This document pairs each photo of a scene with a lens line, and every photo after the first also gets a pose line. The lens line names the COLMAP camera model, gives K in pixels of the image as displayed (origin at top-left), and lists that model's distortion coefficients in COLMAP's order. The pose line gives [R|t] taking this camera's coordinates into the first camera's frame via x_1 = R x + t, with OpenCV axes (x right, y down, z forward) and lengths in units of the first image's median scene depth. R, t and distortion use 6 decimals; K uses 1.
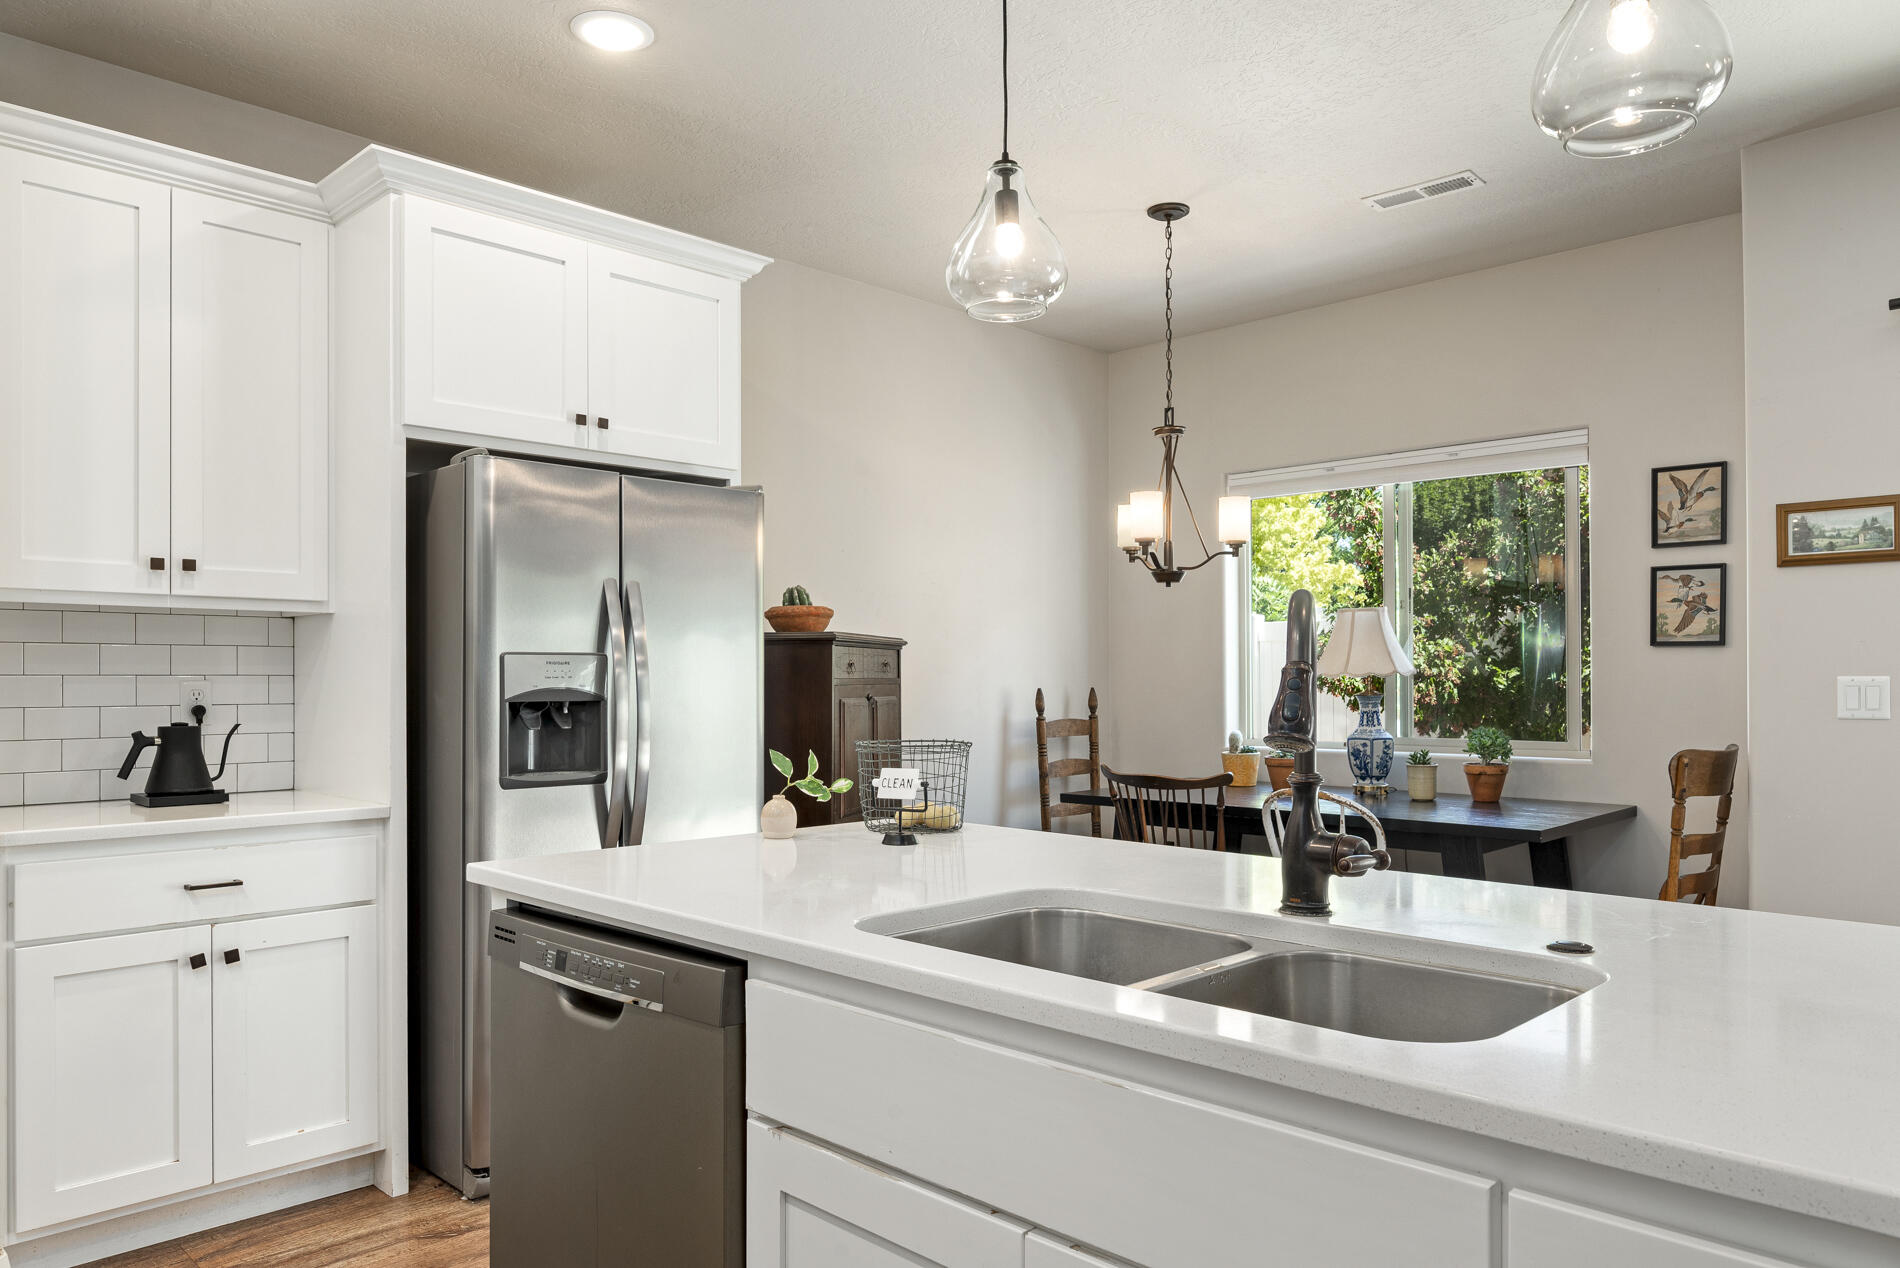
lens RADIAL K [[1302.0, 0, 986.0], [0, 1302.0, 665.3], [0, 0, 1]] dist [0.008147, 0.003932]
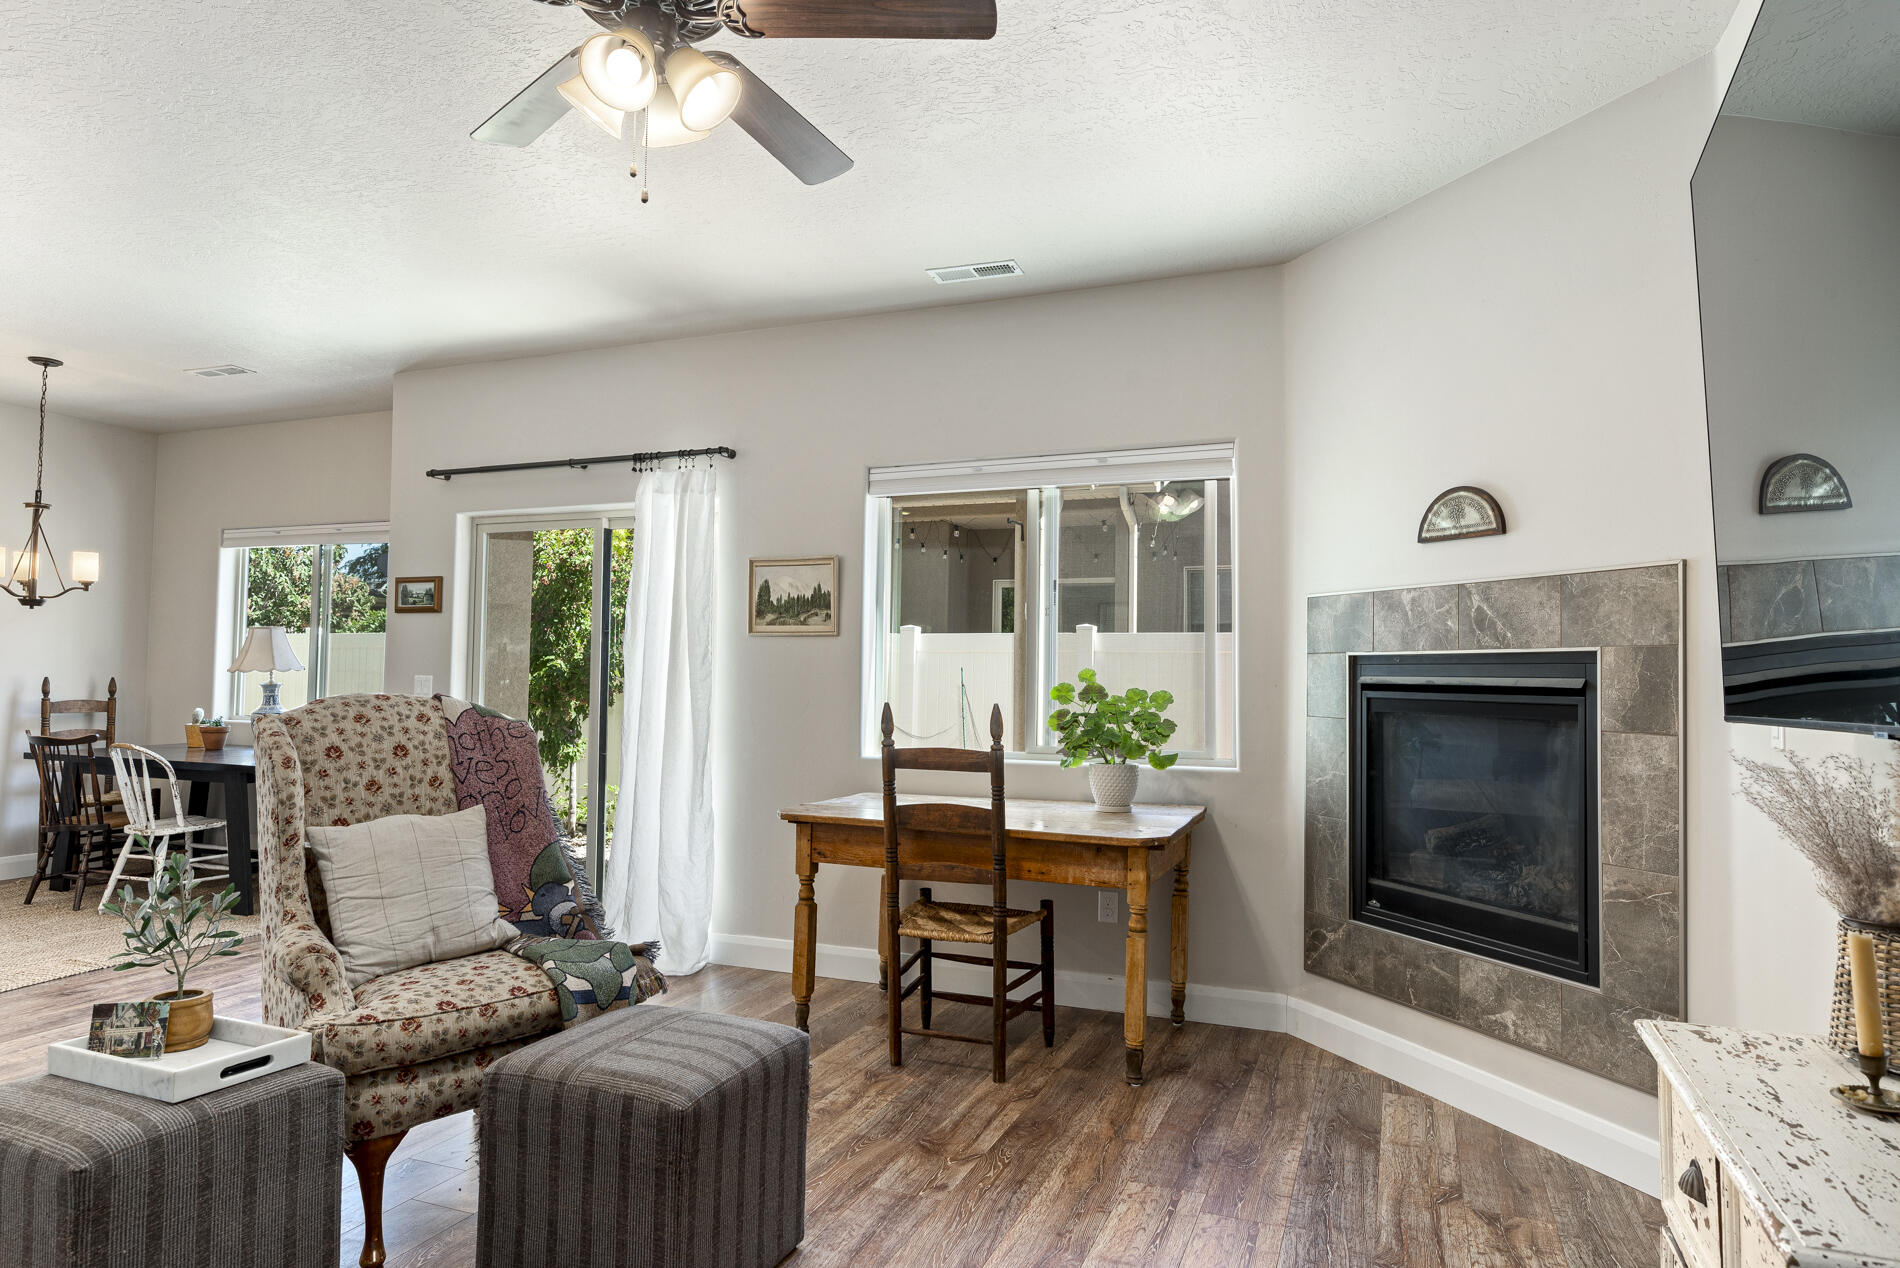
lens RADIAL K [[1132.5, 0, 950.8], [0, 1132.5, 628.4], [0, 0, 1]] dist [-0.007639, 0.008173]
pose [[0.924050, 0.035990, 0.380573, 0.594440], [-0.022959, 0.998986, -0.038726, -0.011194], [-0.381581, 0.027048, 0.923940, -0.579550]]
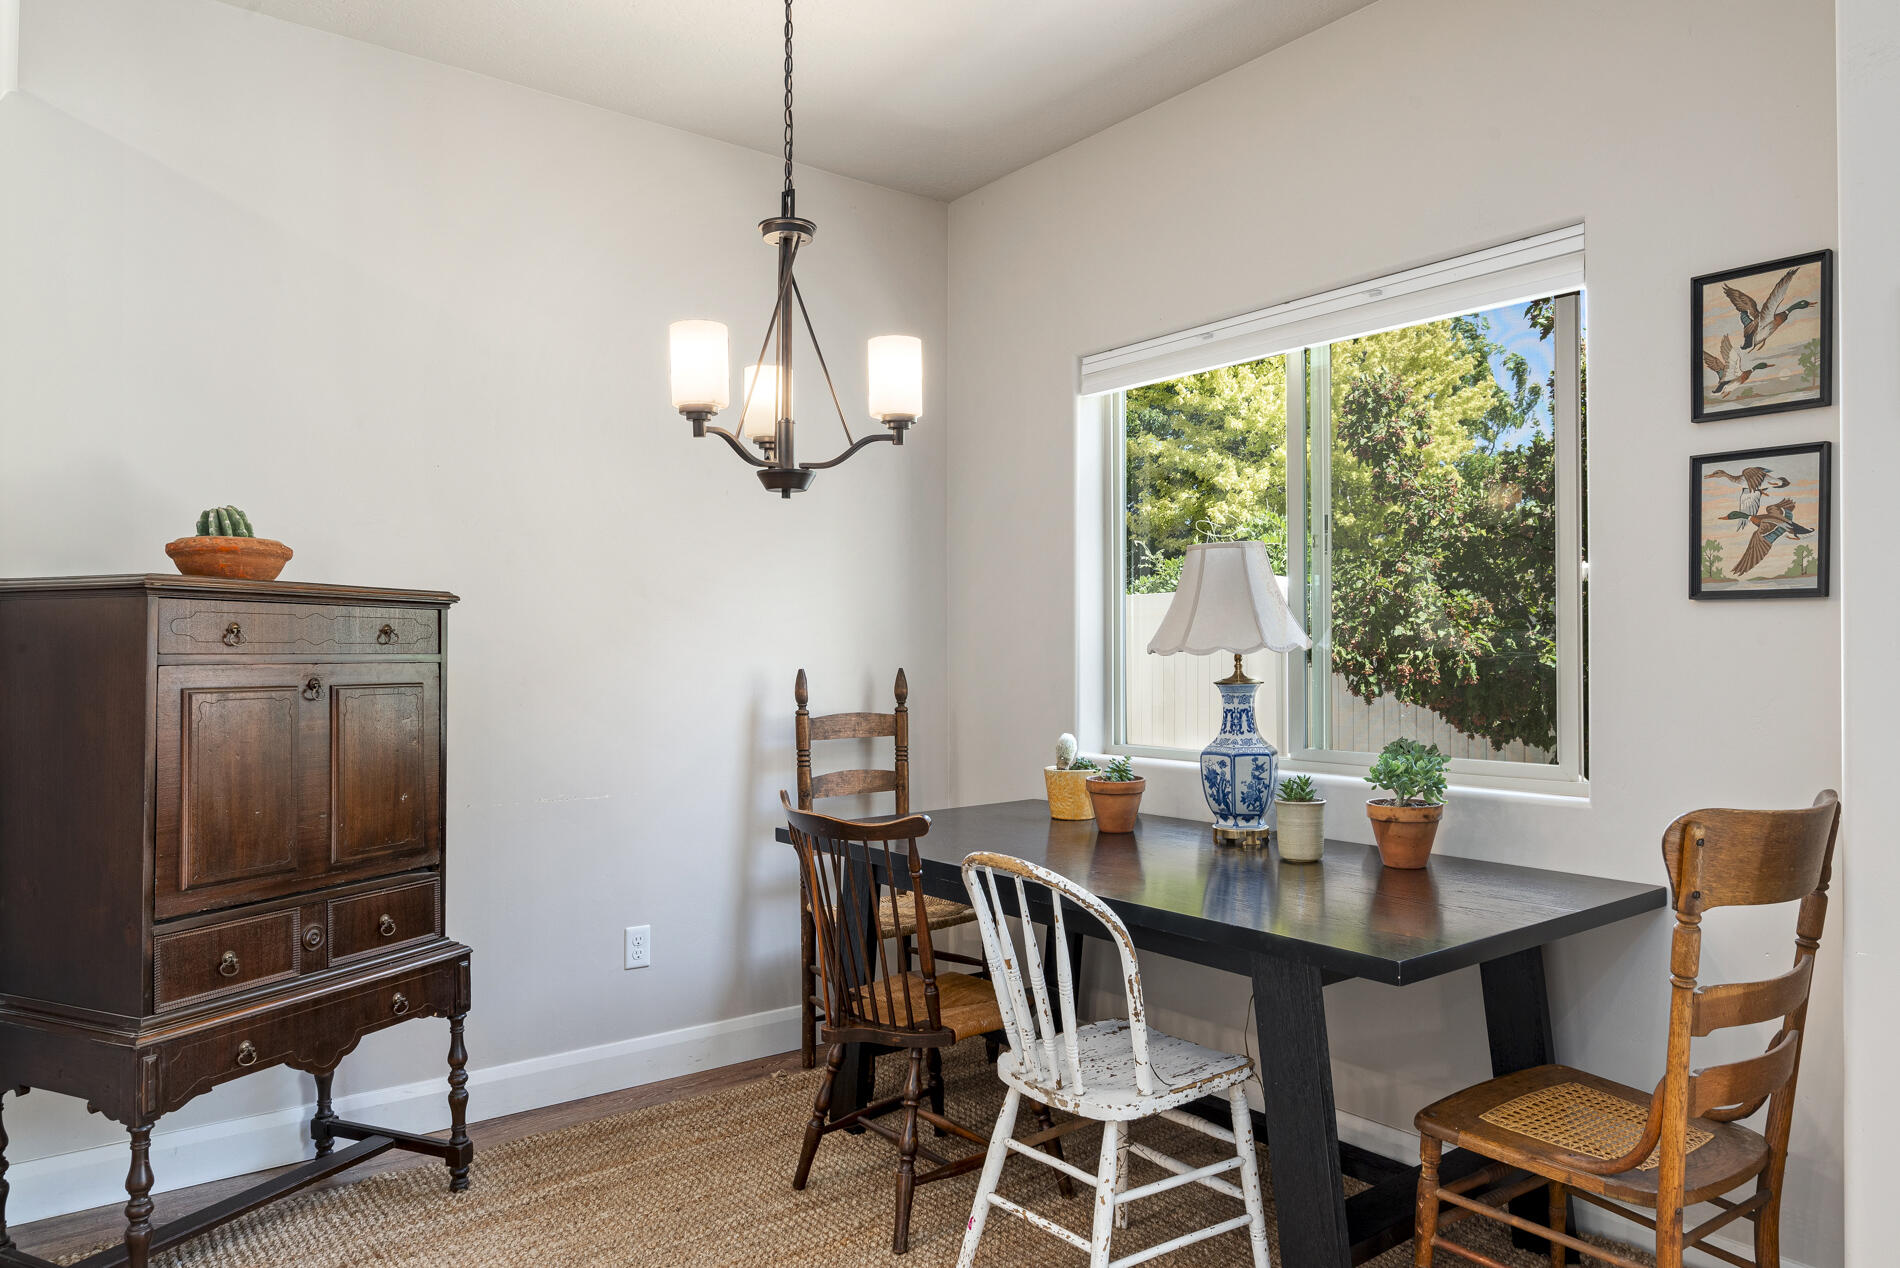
lens RADIAL K [[1302.0, 0, 955.6], [0, 1302.0, 630.5], [0, 0, 1]] dist [0.008147, 0.003932]
pose [[0.990511, 0.000266, -0.137430, 0.280700], [-0.001348, 0.999969, -0.007777, 0.003099], [0.137424, 0.007888, 0.990481, 0.415168]]
